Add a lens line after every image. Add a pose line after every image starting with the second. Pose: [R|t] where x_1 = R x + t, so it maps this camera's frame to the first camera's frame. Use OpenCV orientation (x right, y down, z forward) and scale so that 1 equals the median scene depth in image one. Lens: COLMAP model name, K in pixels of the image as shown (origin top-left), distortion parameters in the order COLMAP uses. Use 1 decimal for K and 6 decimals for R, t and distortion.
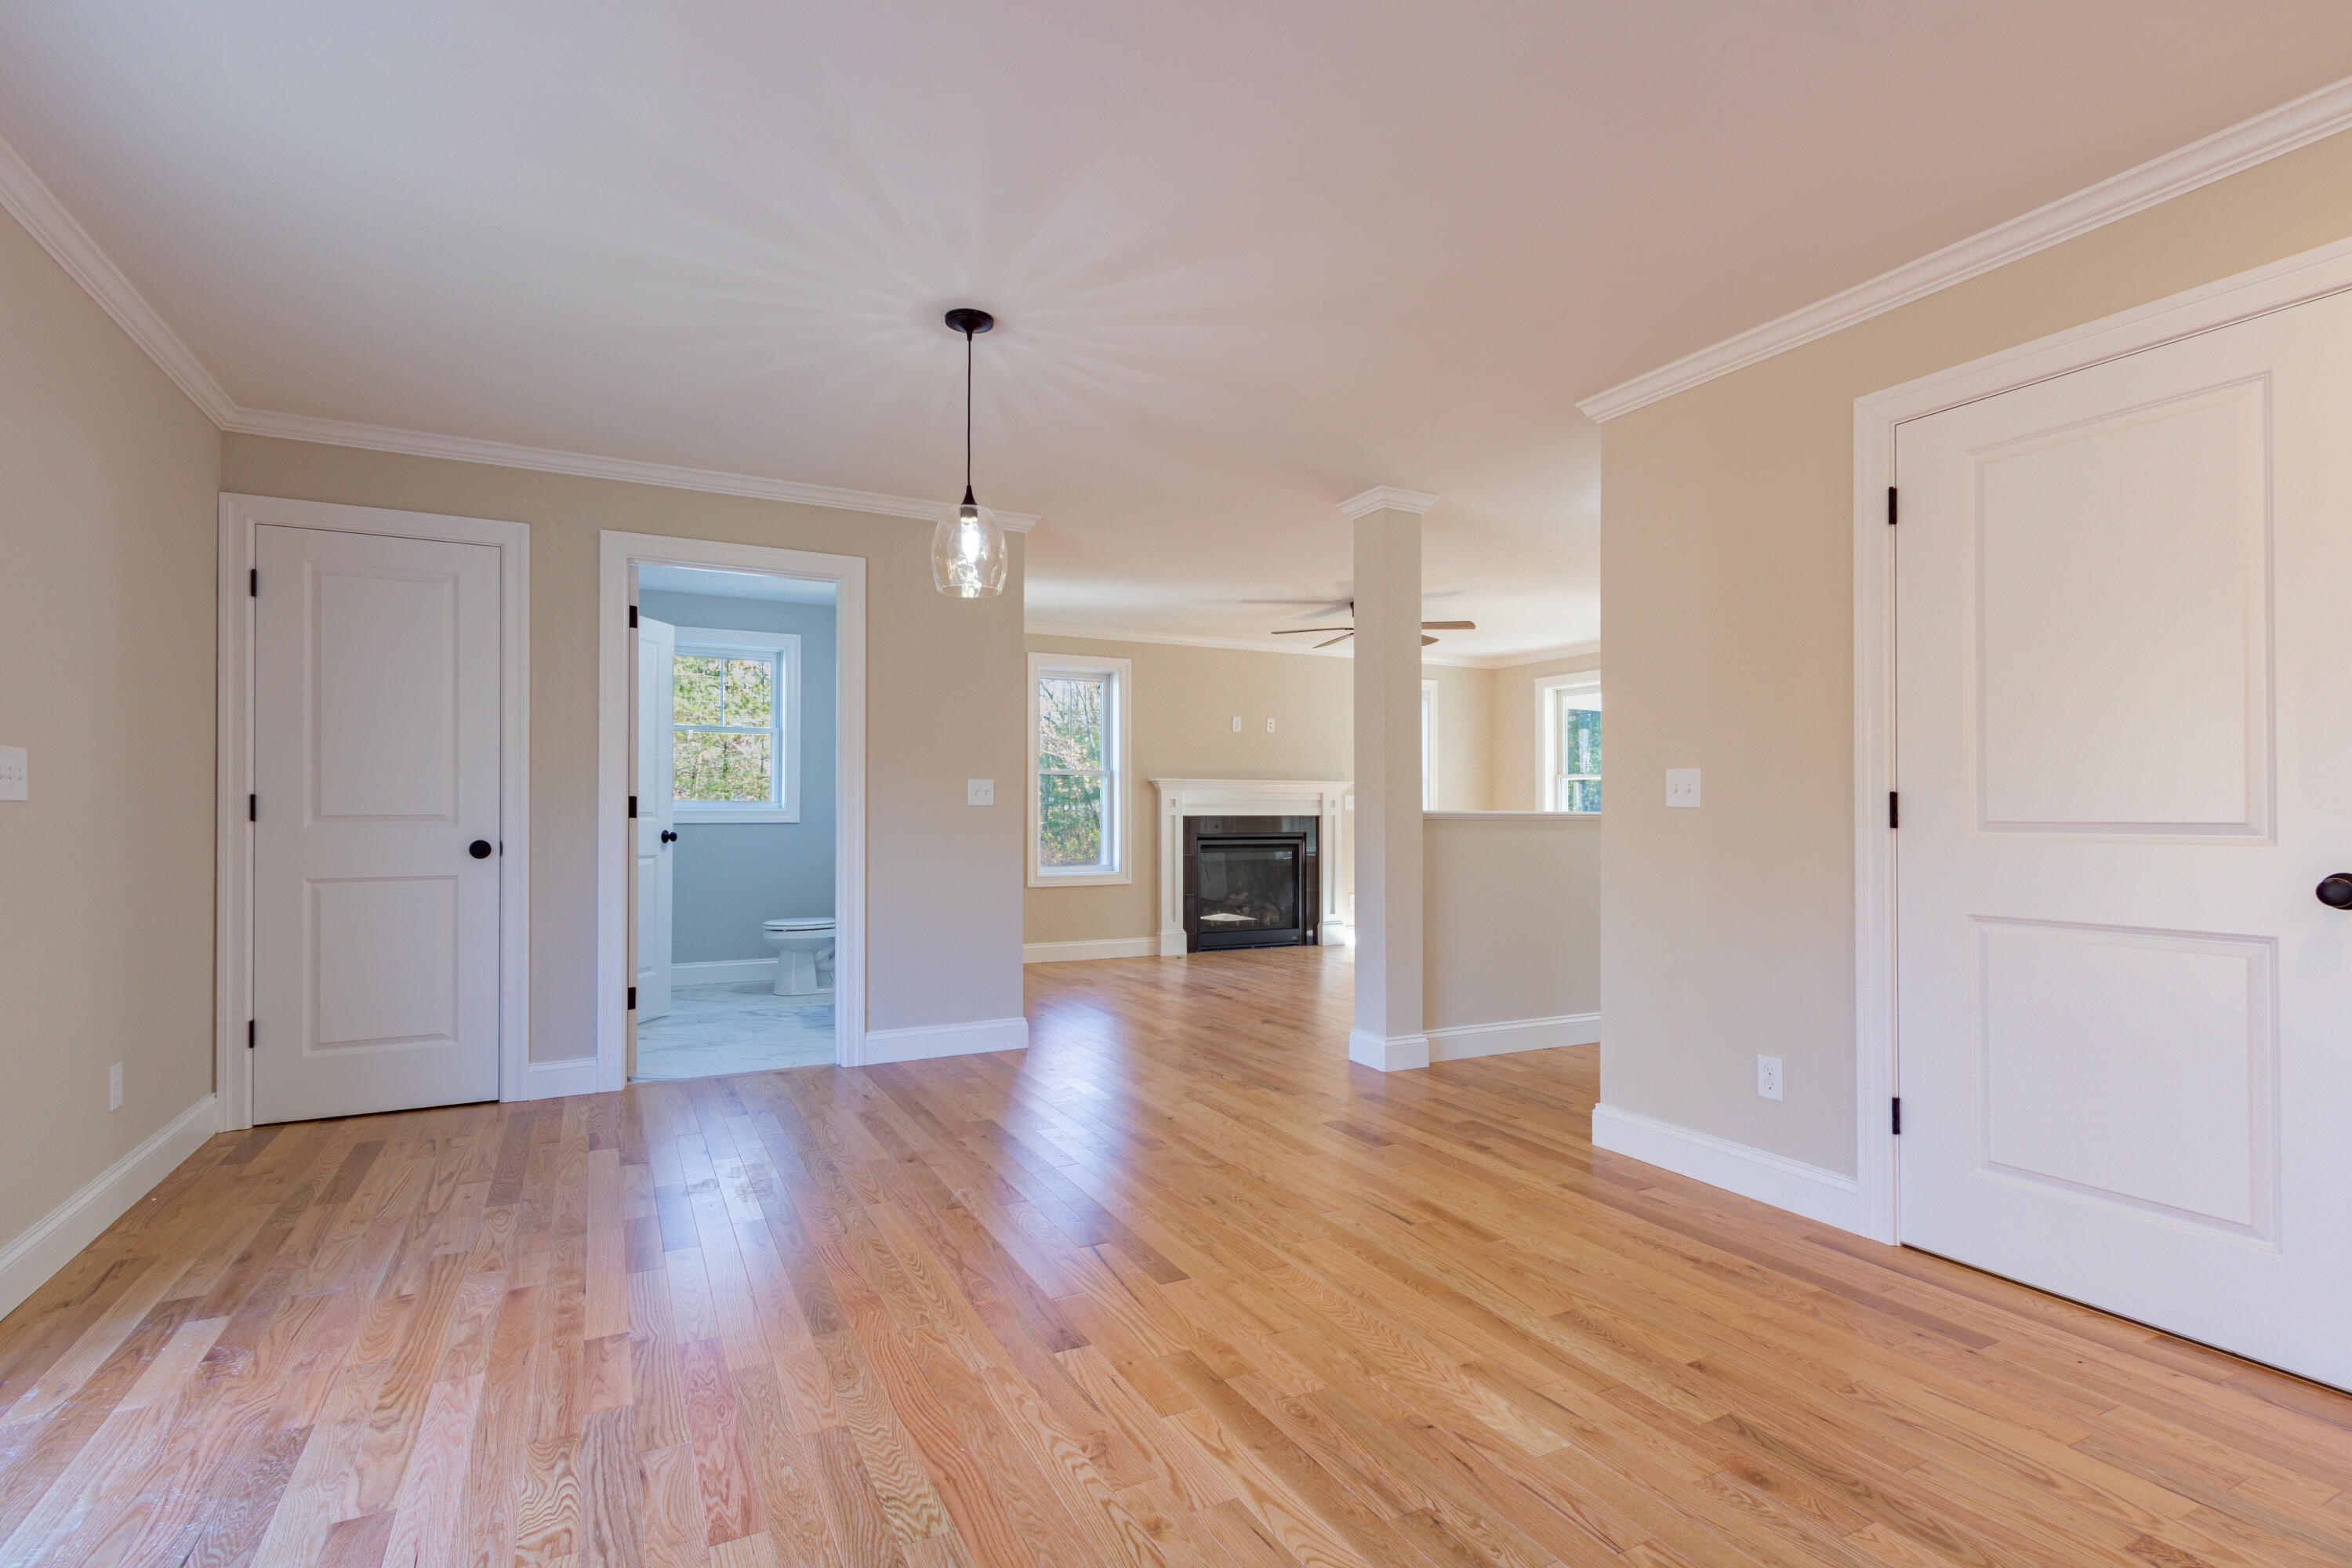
lens RADIAL K [[1124.0, 0, 1174.3], [0, 1124.0, 798.8], [0, 0, 1]] dist [-0.000737, -0.000119]
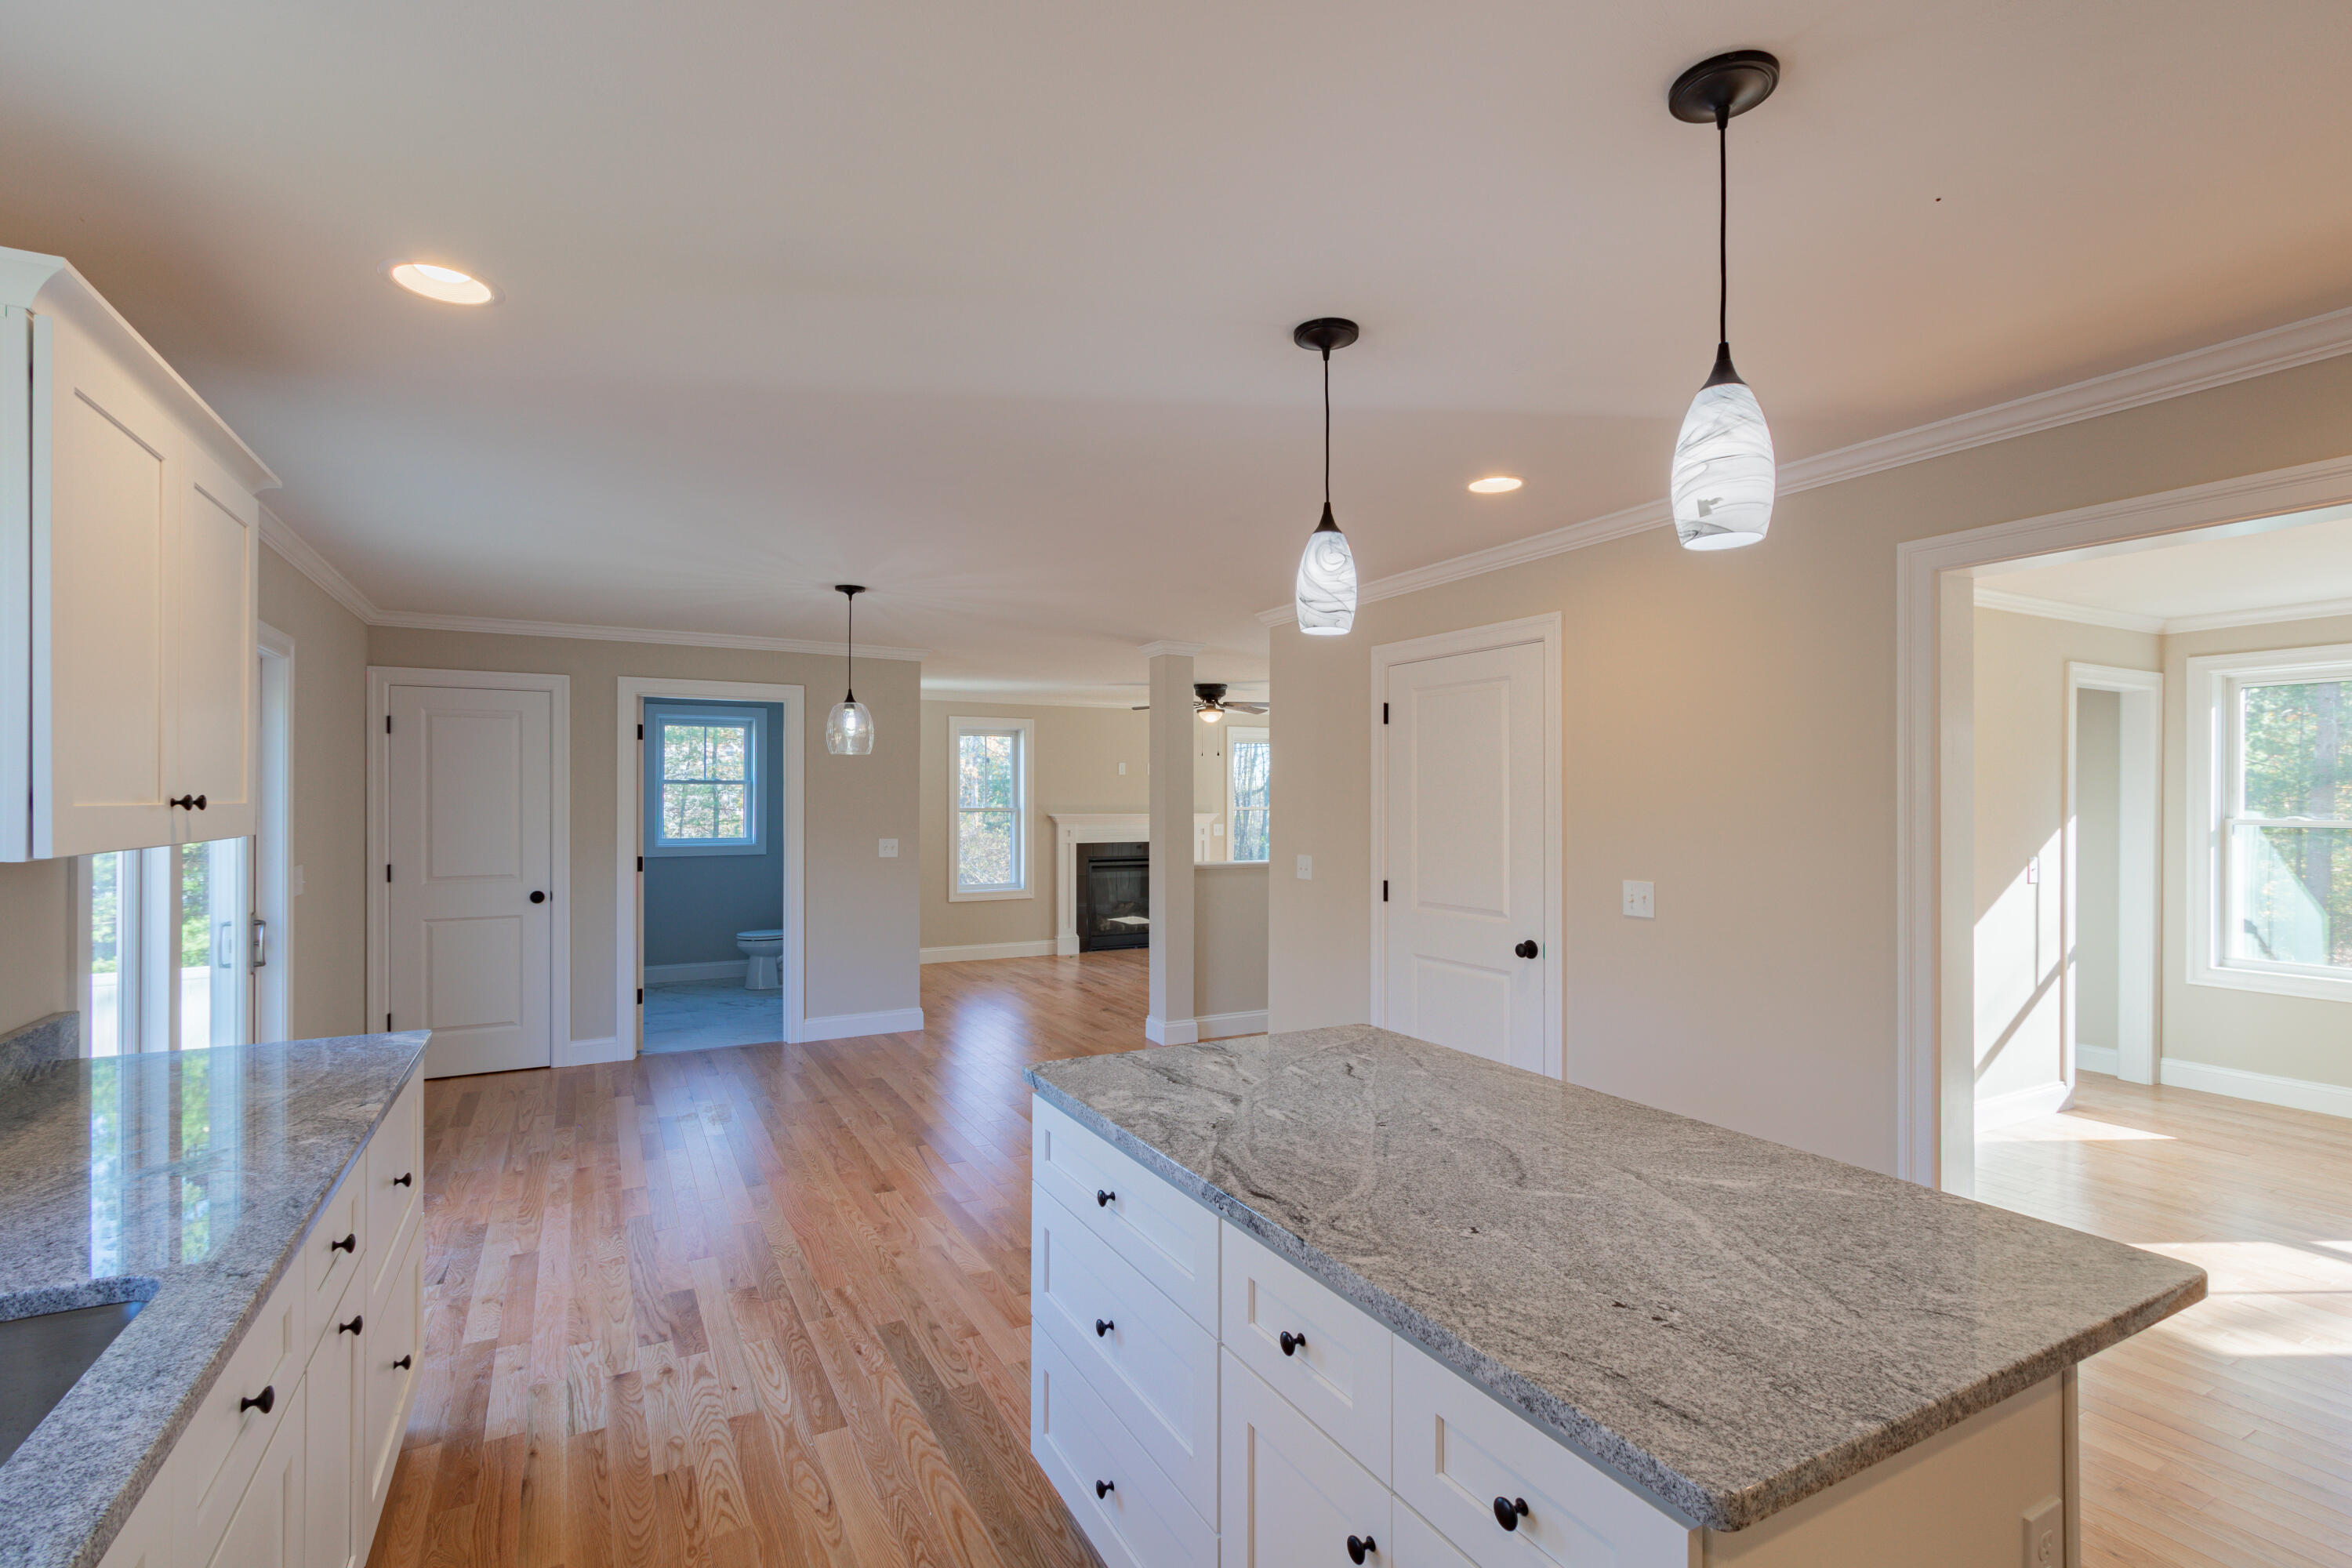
lens RADIAL K [[1091.0, 0, 1171.2], [0, 1091.0, 791.0], [0, 0, 1]] dist [-0.000903, -0.000331]
pose [[0.999884, 0.000151, 0.015253, 0.197989], [-0.000231, 0.999986, 0.005259, -0.103965], [-0.015252, -0.005262, 0.999870, -0.454325]]
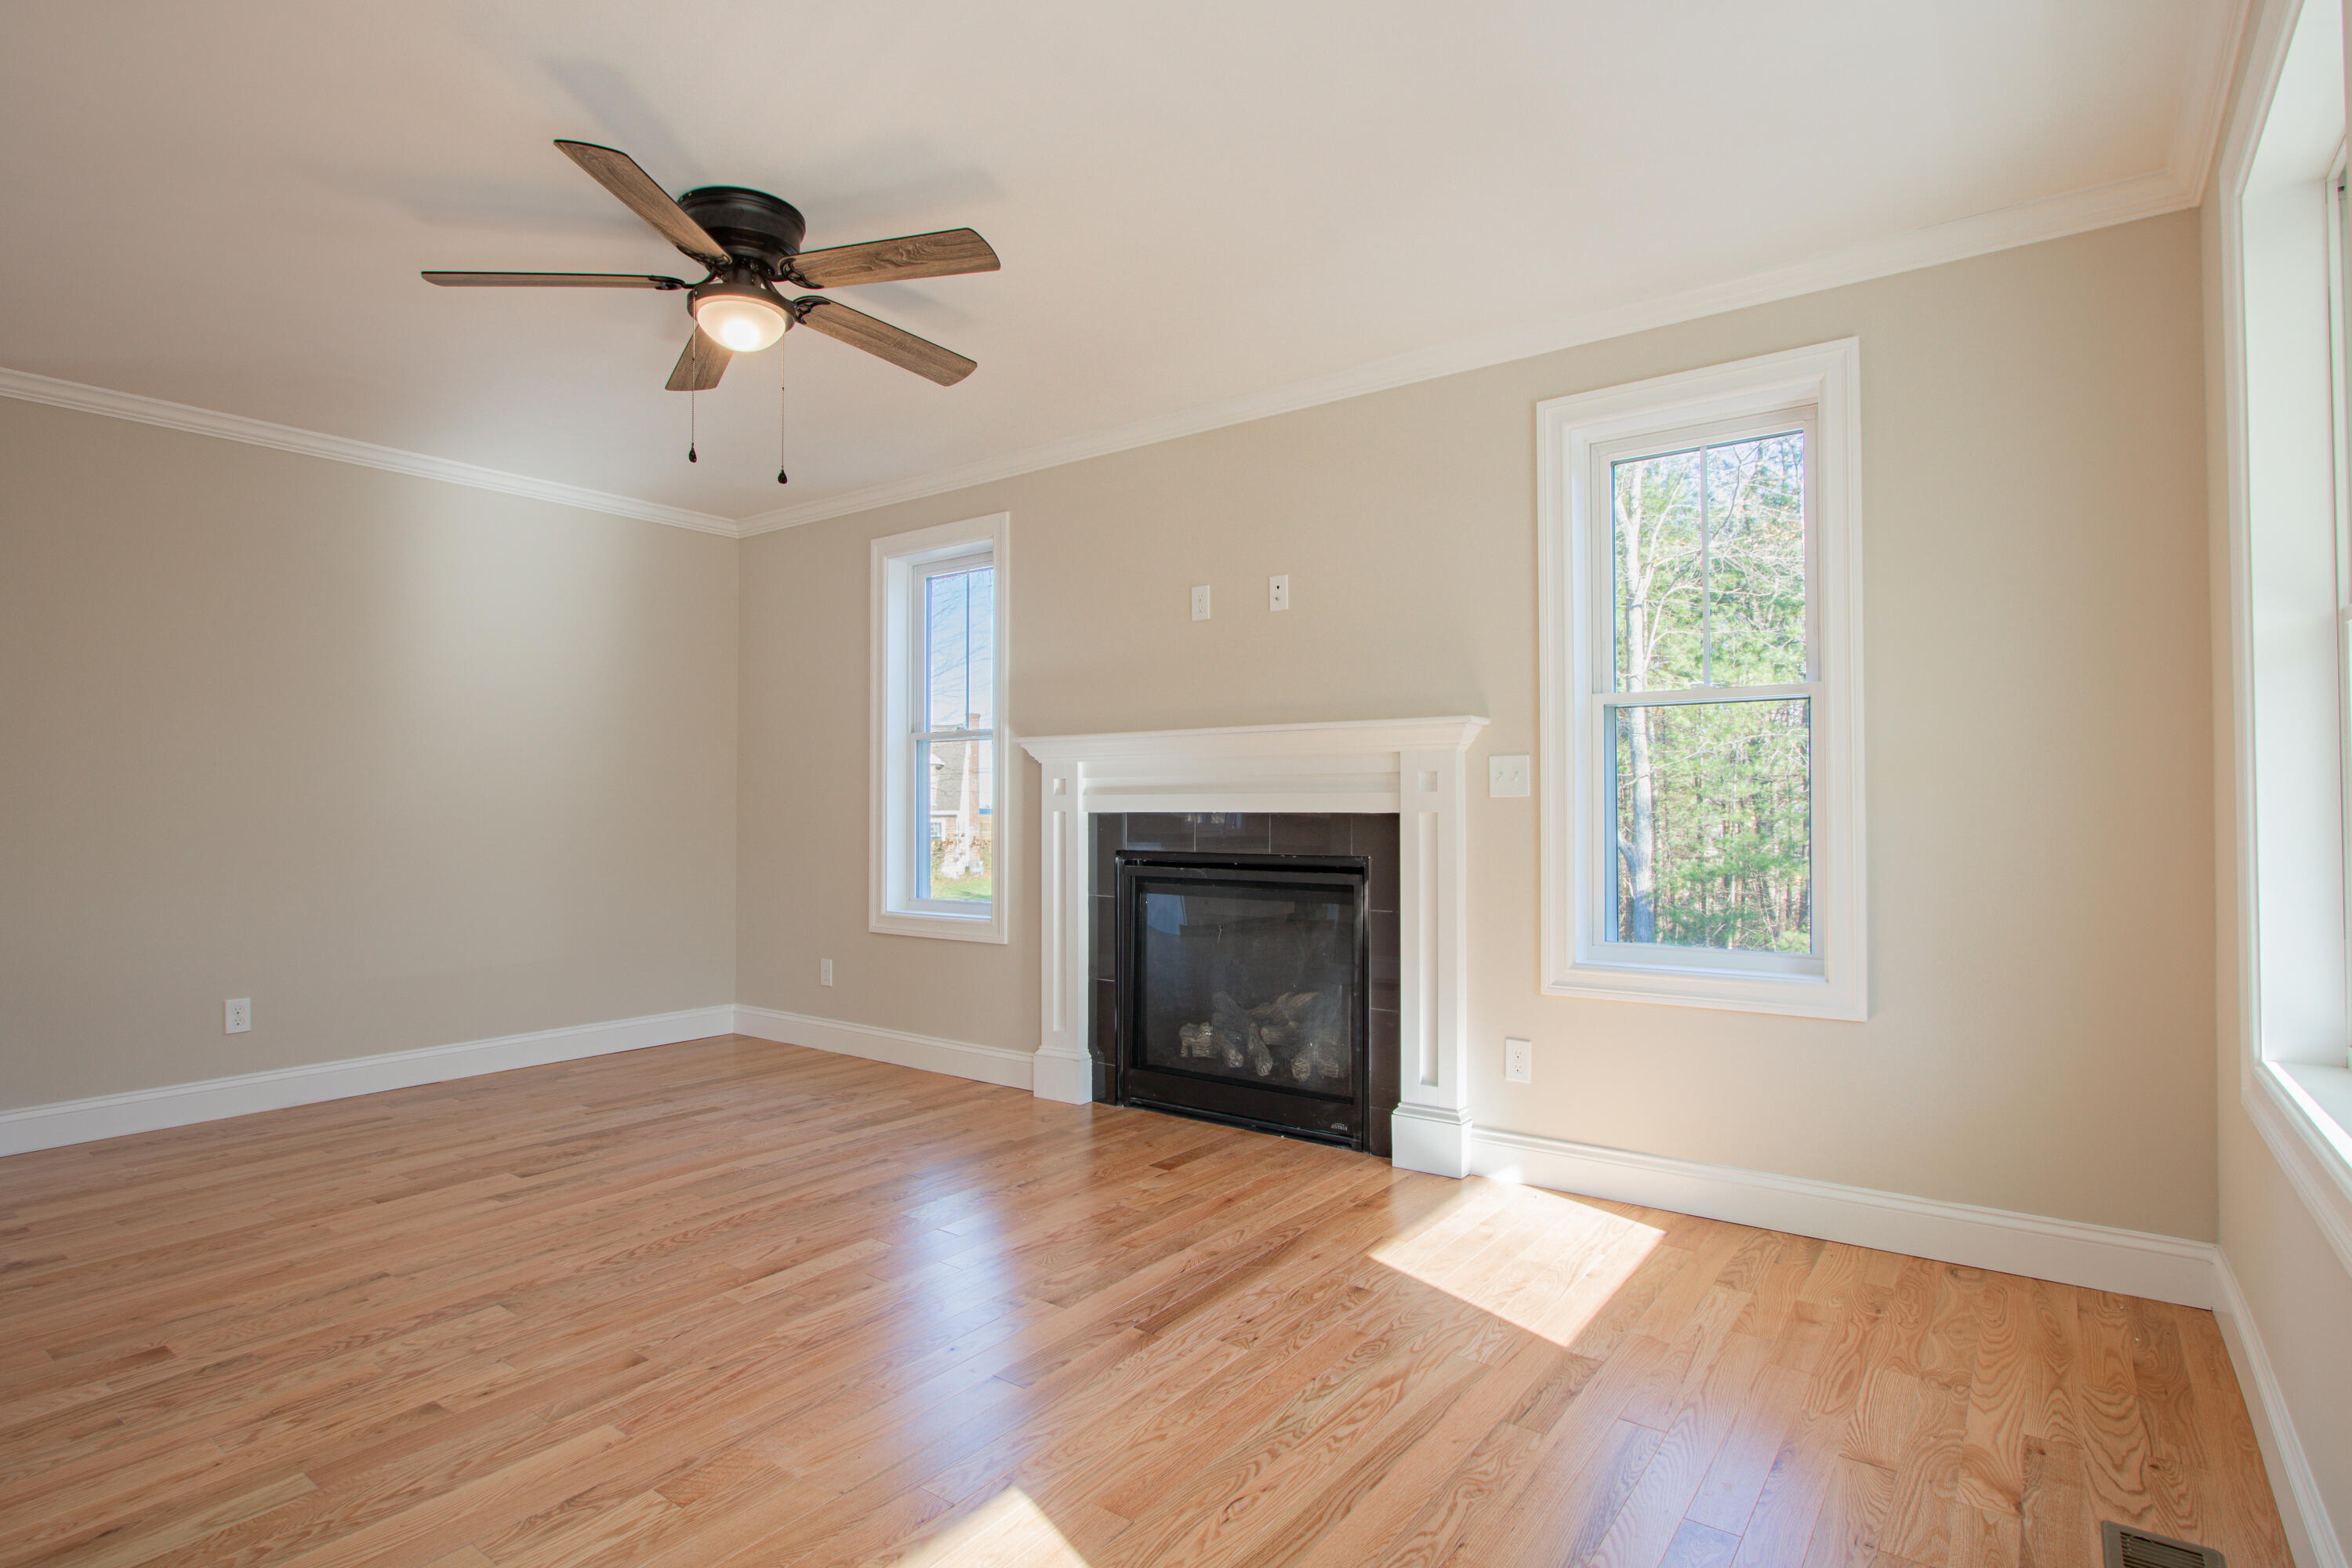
lens RADIAL K [[1216.1, 0, 1120.7], [0, 1216.1, 793.0], [0, 0, 1]] dist [0.004080, 0.001528]
pose [[0.425360, -0.011180, -0.904955, 1.006328], [0.016598, 0.999852, -0.004550, 0.018533], [0.904872, -0.013085, 0.425482, 1.658394]]
